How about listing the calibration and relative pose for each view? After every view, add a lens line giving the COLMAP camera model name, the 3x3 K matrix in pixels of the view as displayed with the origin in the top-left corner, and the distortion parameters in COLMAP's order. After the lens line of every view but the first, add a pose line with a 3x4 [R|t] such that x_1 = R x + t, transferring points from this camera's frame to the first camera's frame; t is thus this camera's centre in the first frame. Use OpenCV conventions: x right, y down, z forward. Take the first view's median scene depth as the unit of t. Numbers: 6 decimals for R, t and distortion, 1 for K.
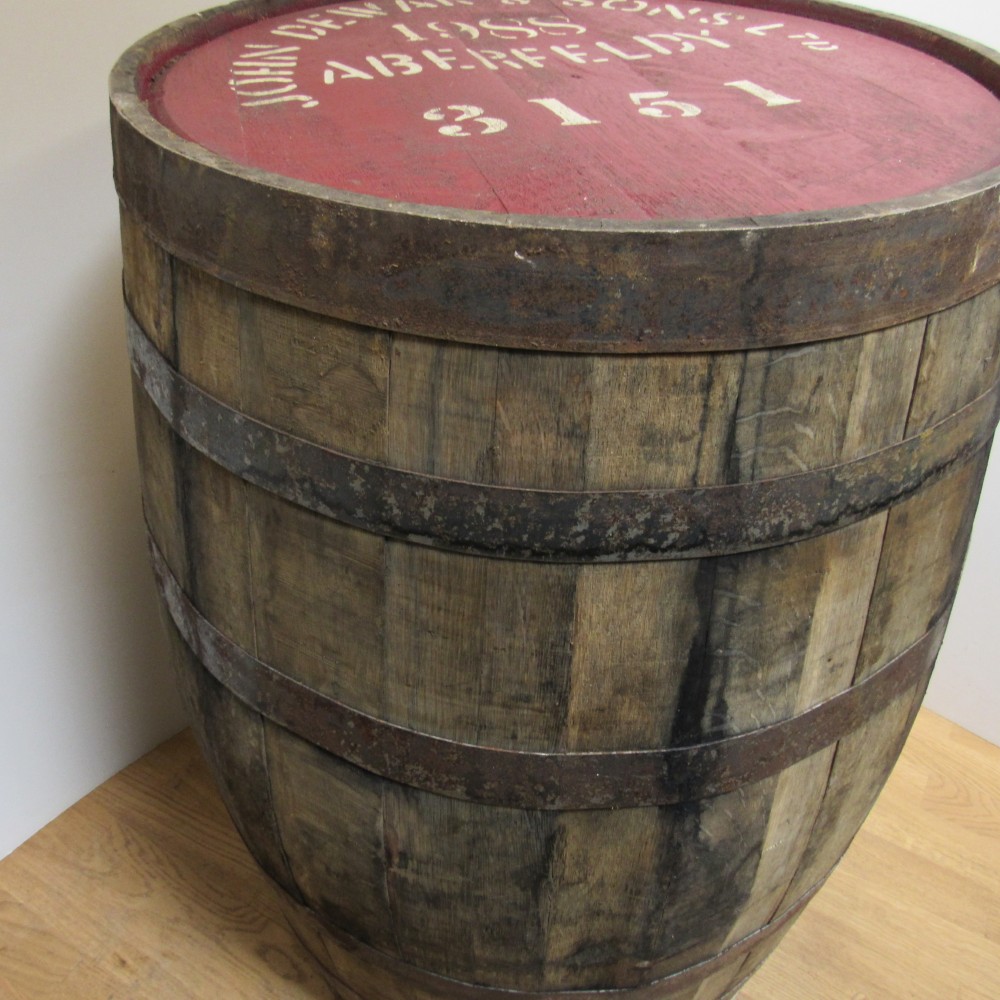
lens RADIAL K [[956.3, 0, 500.0], [0, 956.3, 500.0], [0, 0, 1]] dist [-0.026990, 0.001466]
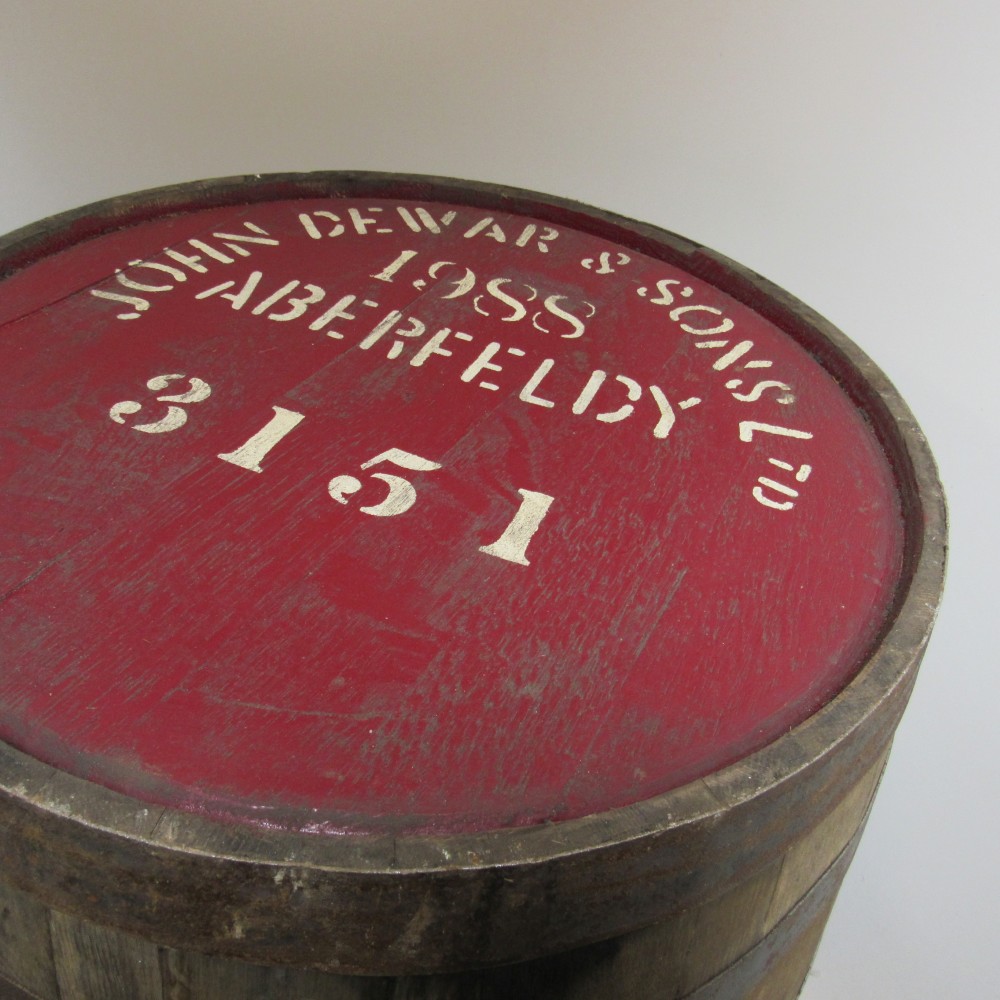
lens RADIAL K [[956.3, 0, 500.0], [0, 956.3, 500.0], [0, 0, 1]] dist [-0.026990, 0.001466]
pose [[0.725163, 0.484304, -0.489478, 0.813483], [-0.500904, 0.858786, 0.107617, -0.678602], [0.472476, 0.167142, 0.865349, 0.432961]]
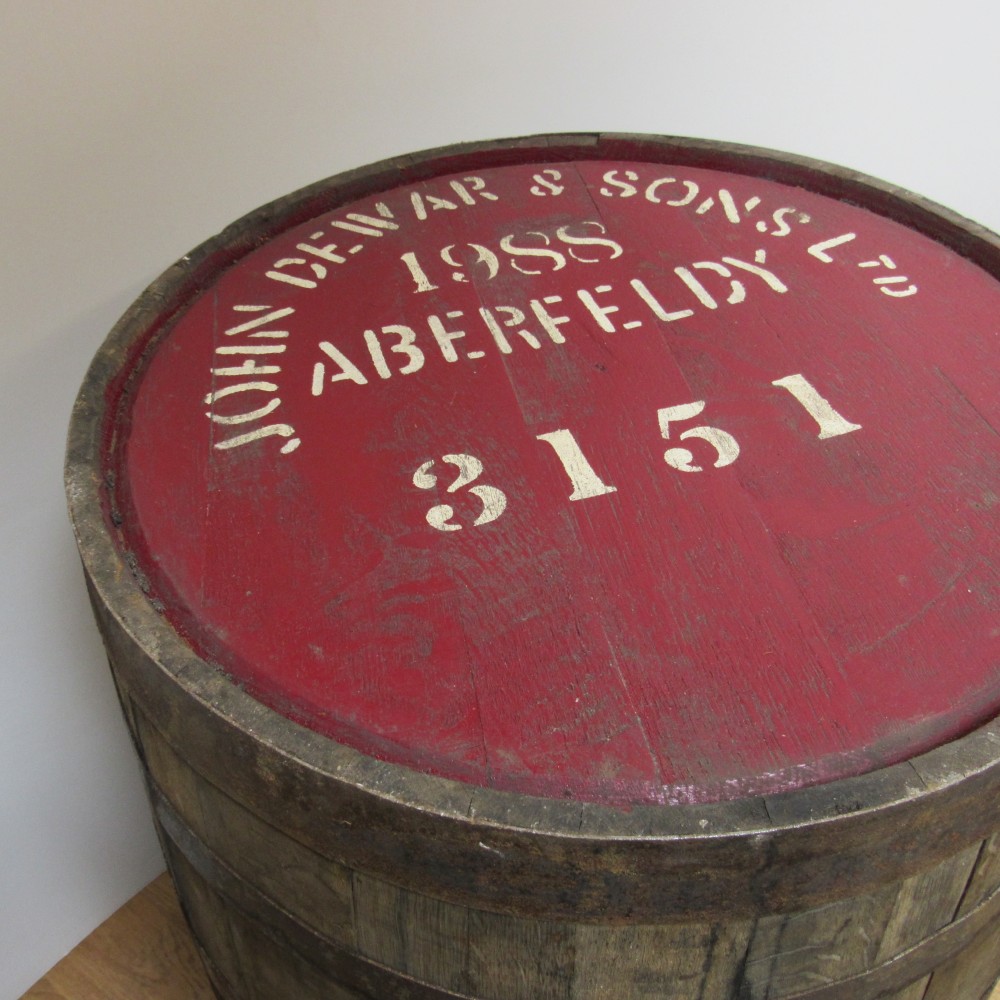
lens RADIAL K [[949.4, 0, 496.6], [0, 949.4, 508.3], [0, 0, 1]] dist [-0.020344, 0.009641]
pose [[0.996165, 0.013652, -0.086417, 0.085726], [-0.004998, 0.995017, 0.099580, -0.549480], [0.087346, -0.098766, 0.991270, 0.162437]]
